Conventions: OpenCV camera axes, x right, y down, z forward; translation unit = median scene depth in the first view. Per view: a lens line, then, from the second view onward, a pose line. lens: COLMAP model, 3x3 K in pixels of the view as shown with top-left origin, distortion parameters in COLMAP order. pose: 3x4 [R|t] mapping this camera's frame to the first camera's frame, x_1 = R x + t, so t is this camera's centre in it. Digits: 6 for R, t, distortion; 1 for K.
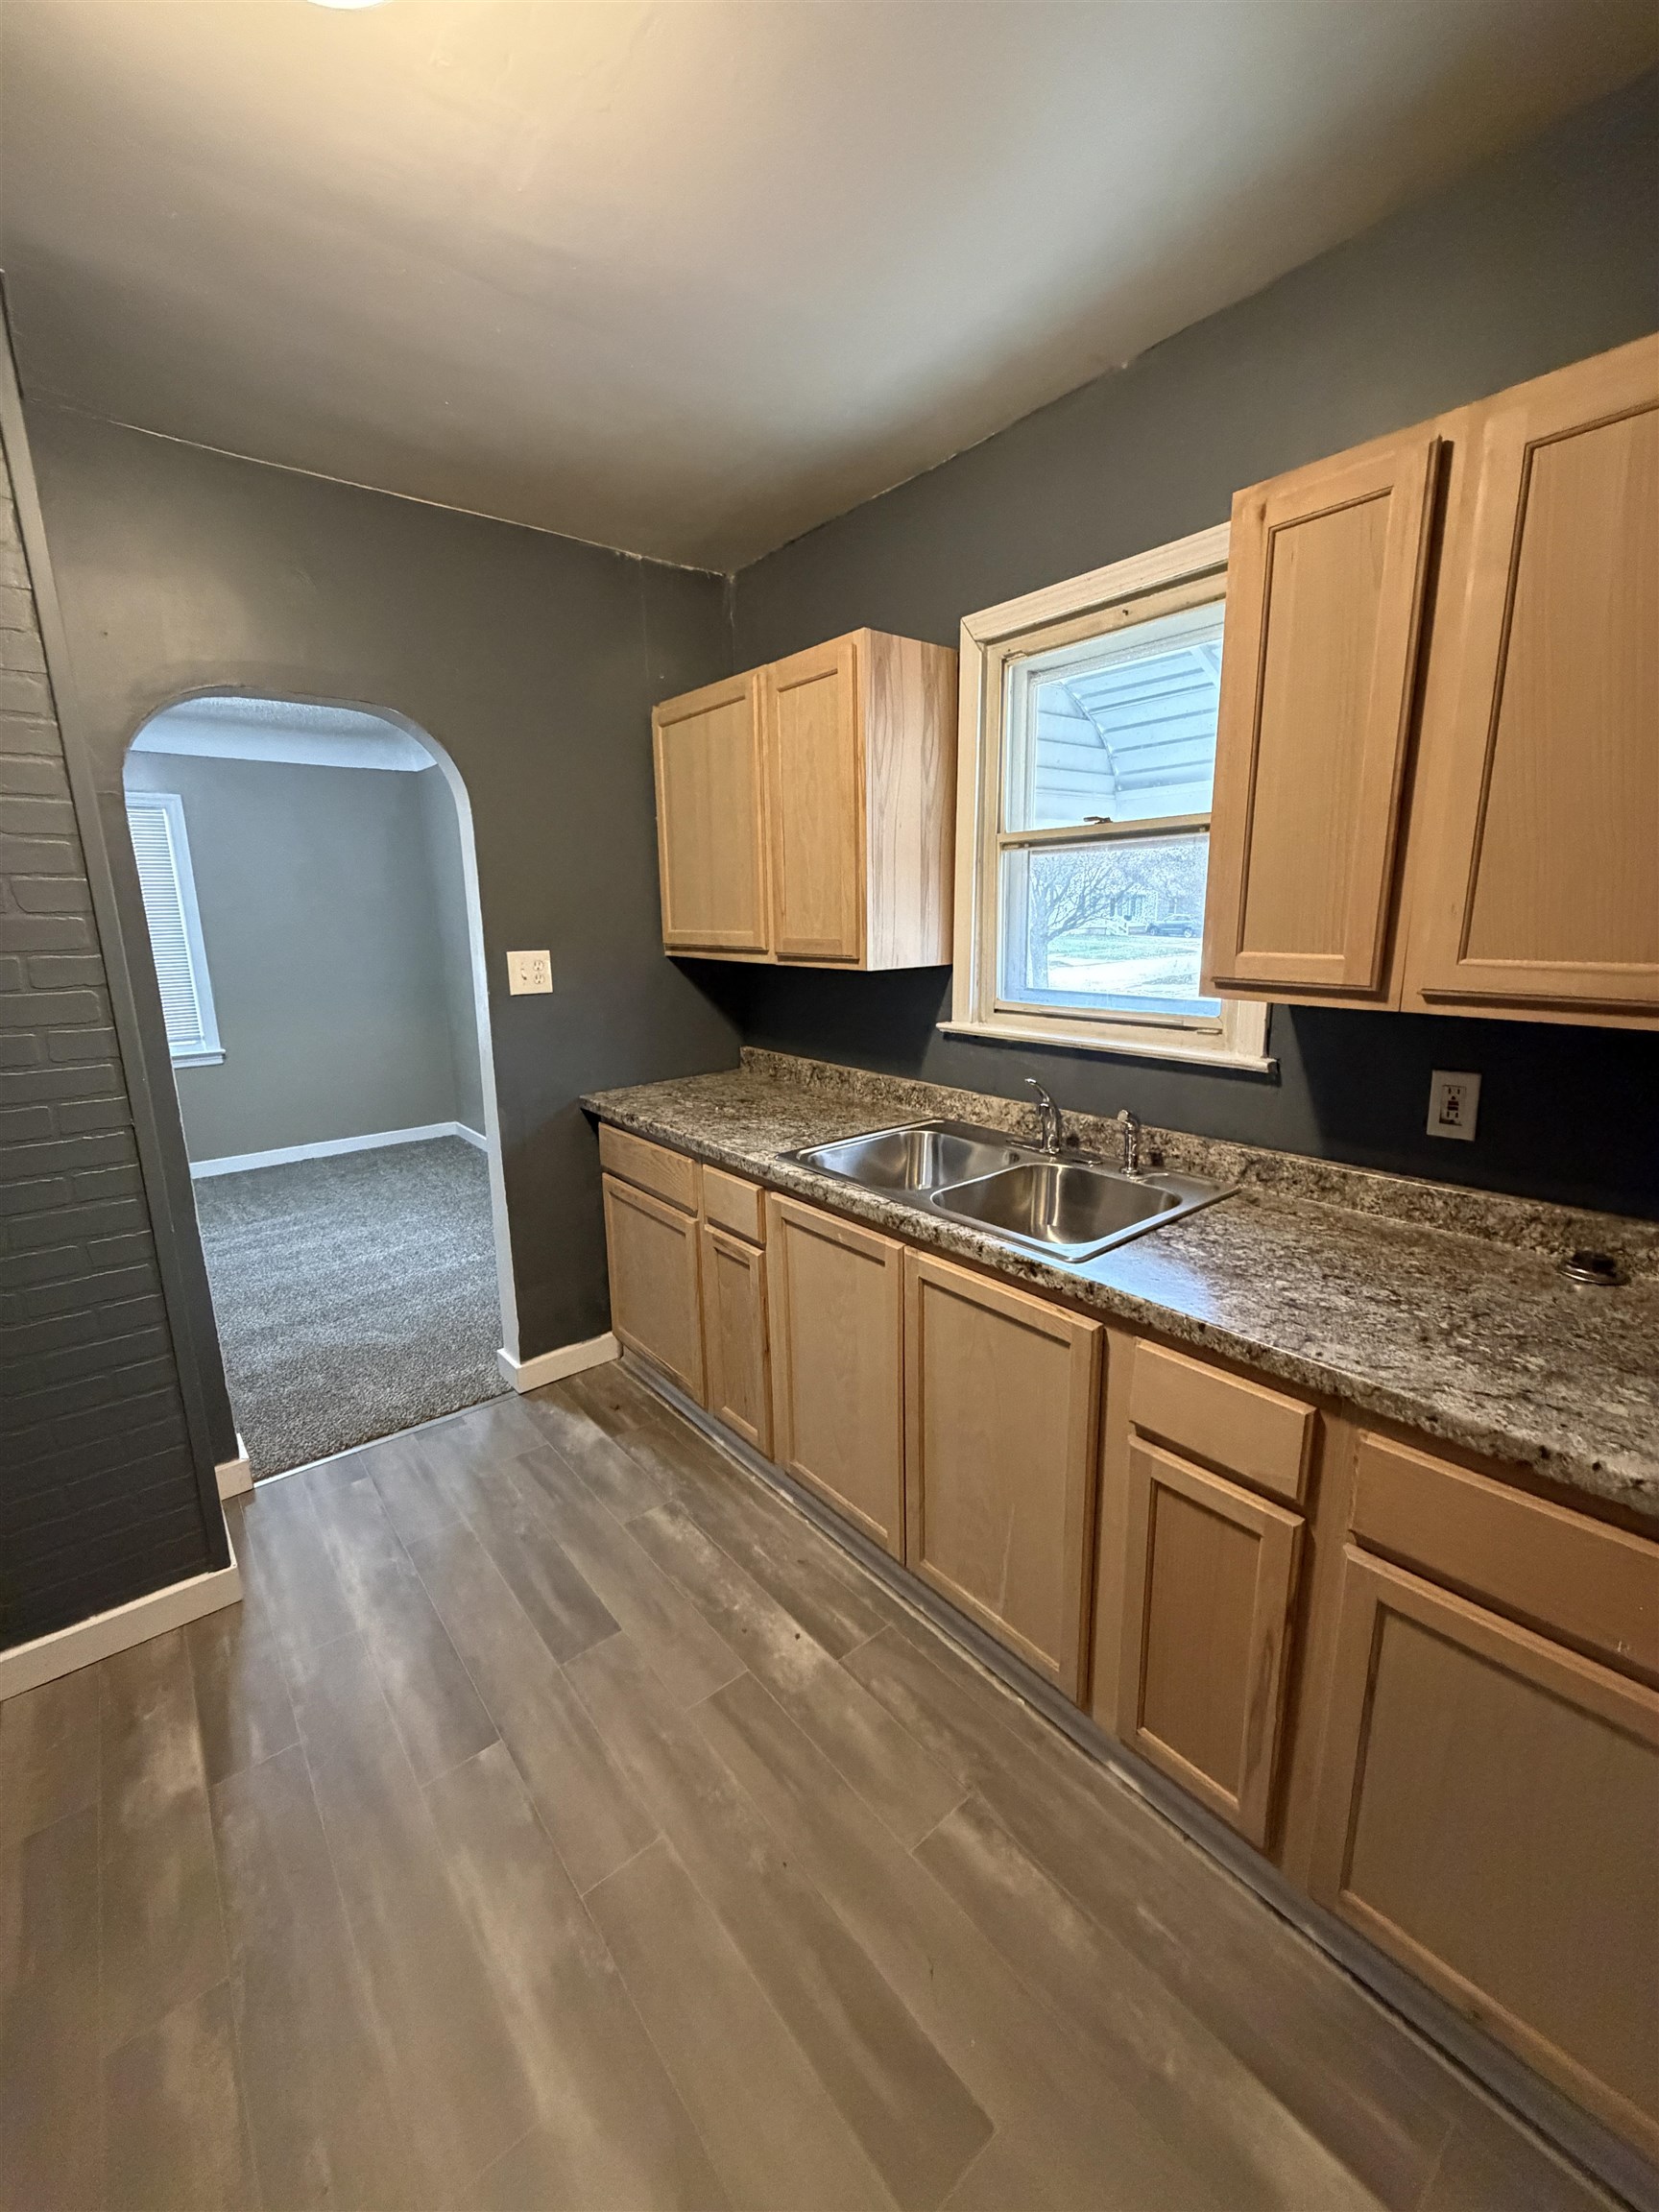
lens RADIAL K [[883.7, 0, 835.1], [0, 883.7, 1107.0], [0, 0, 1]] dist [0.001814, -0.000191]
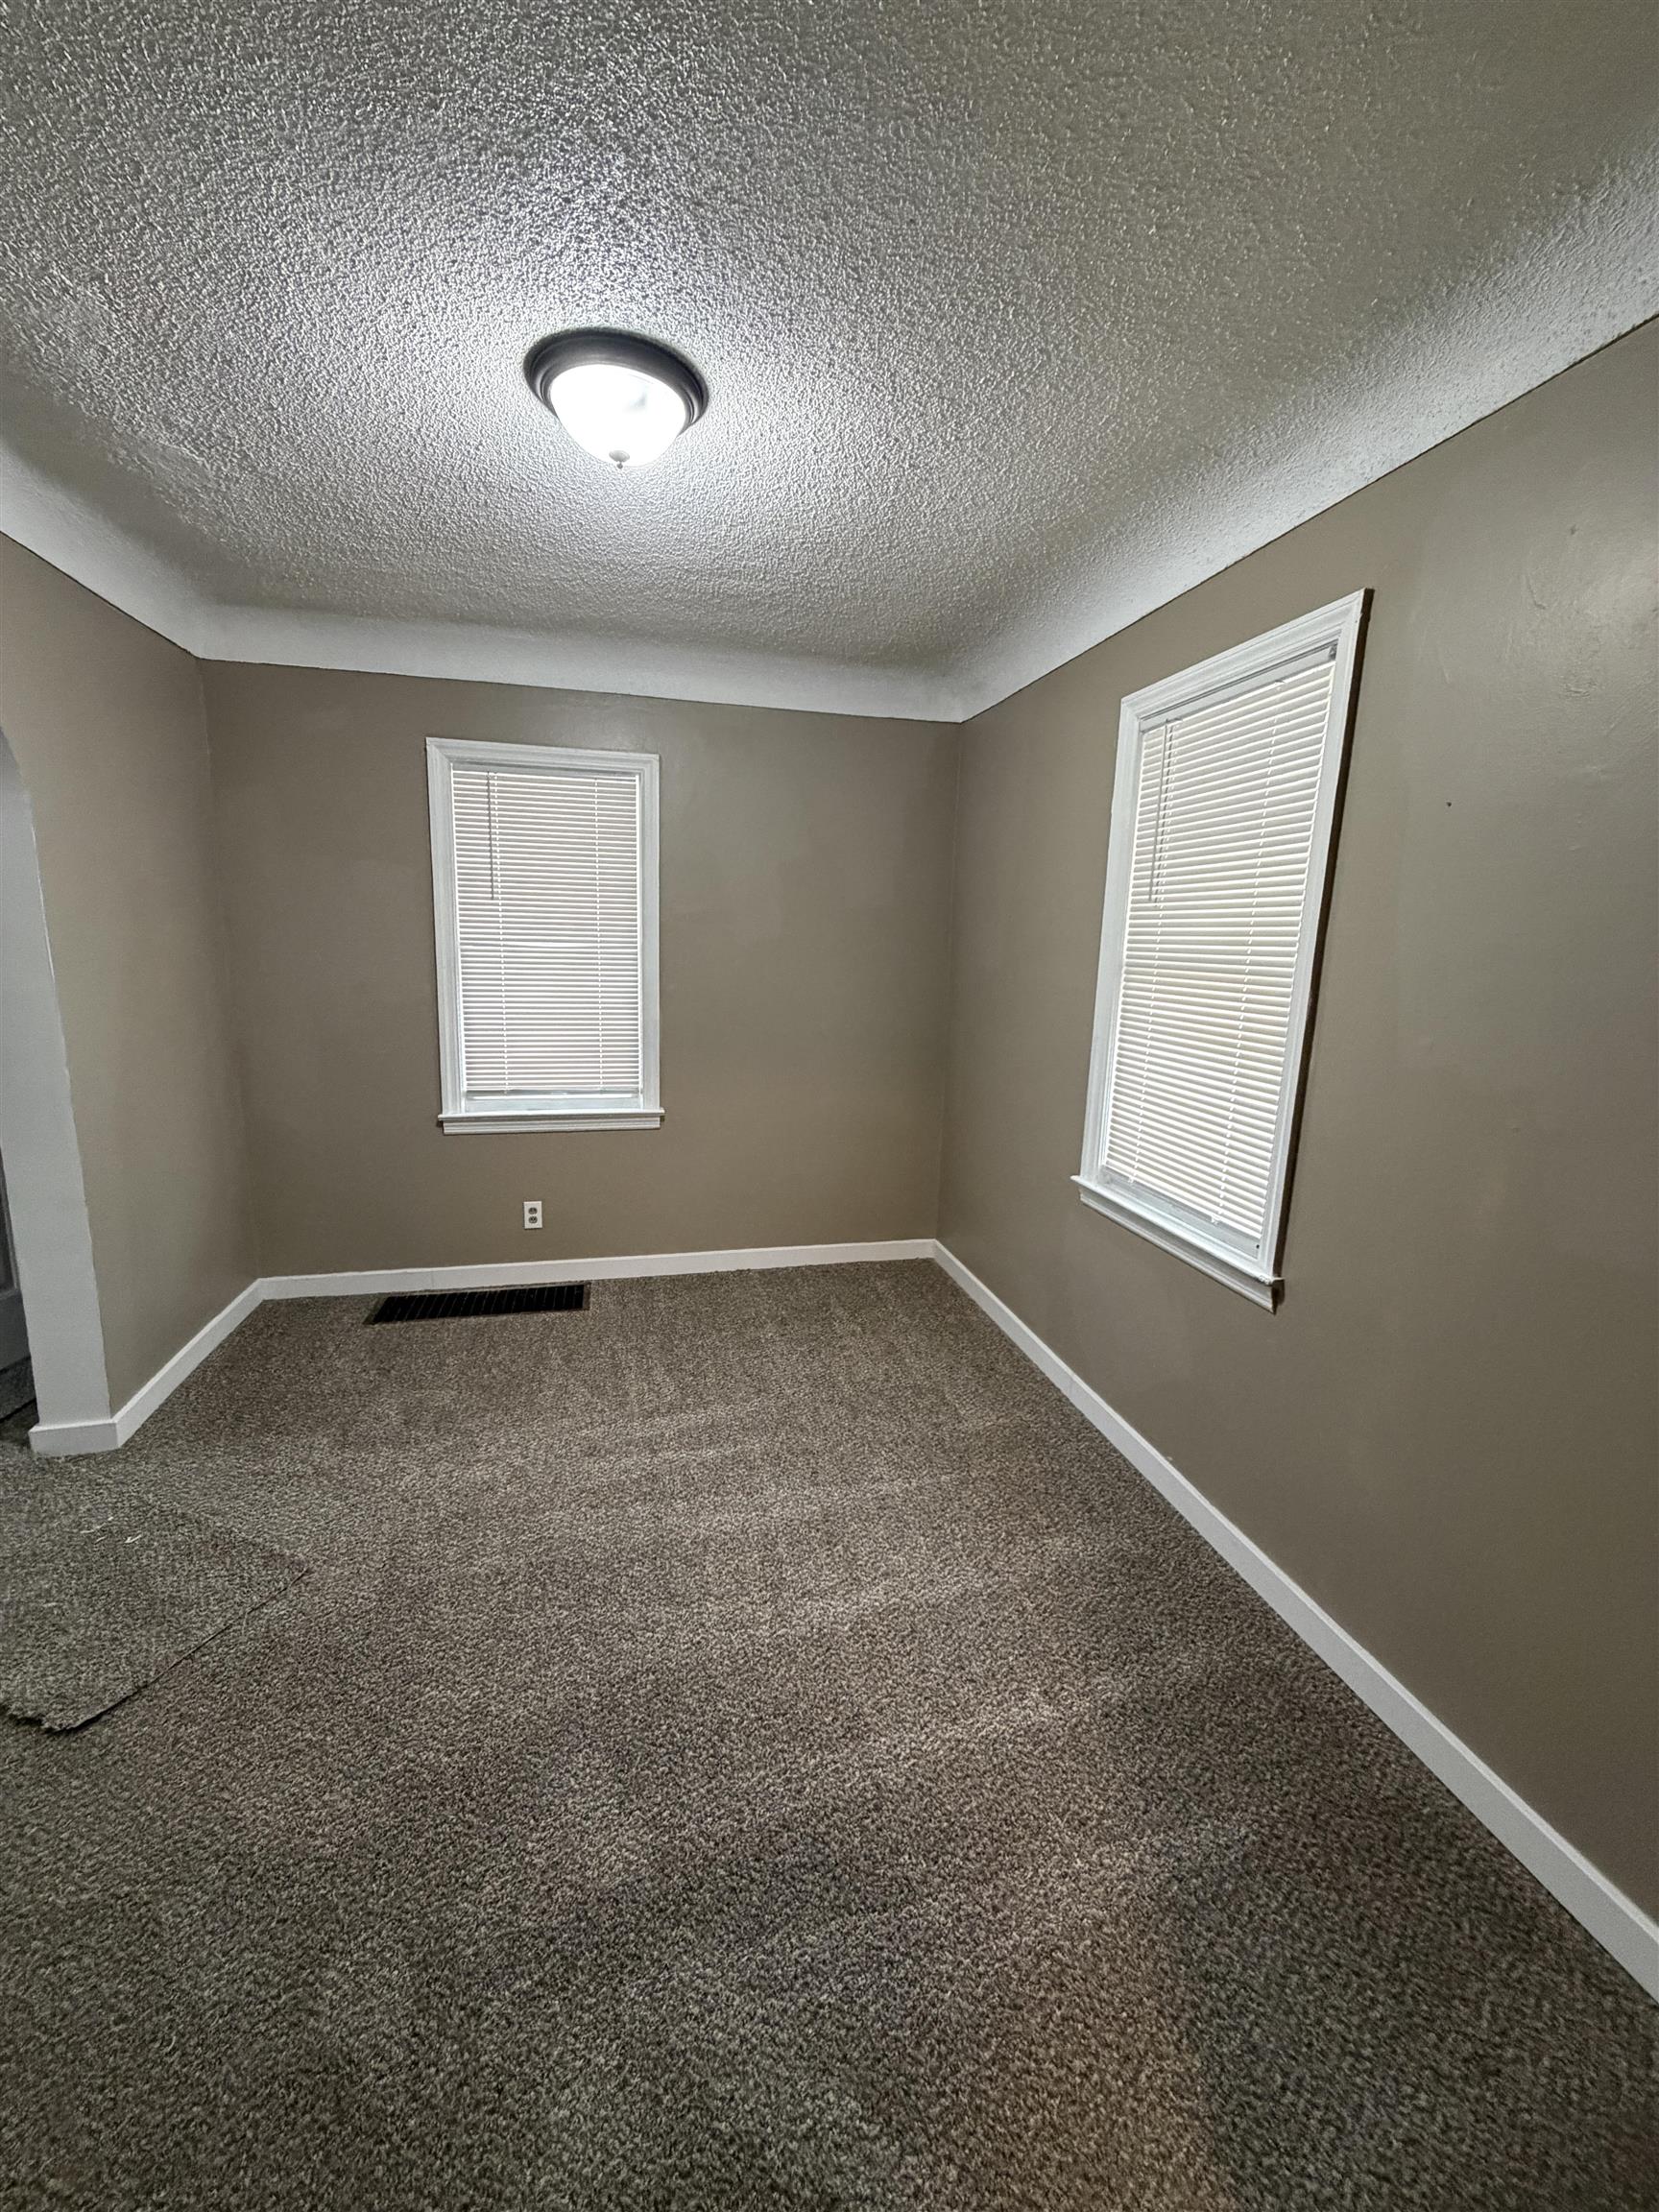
lens RADIAL K [[1002.2, 0, 841.3], [0, 1002.2, 1113.4], [0, 0, 1]] dist [0.001633, 0.000062]
pose [[0.895997, 0.115131, -0.428876, -0.261007], [-0.134468, 0.990805, -0.014945, -0.085333], [0.423212, 0.071061, 0.903240, 0.401684]]
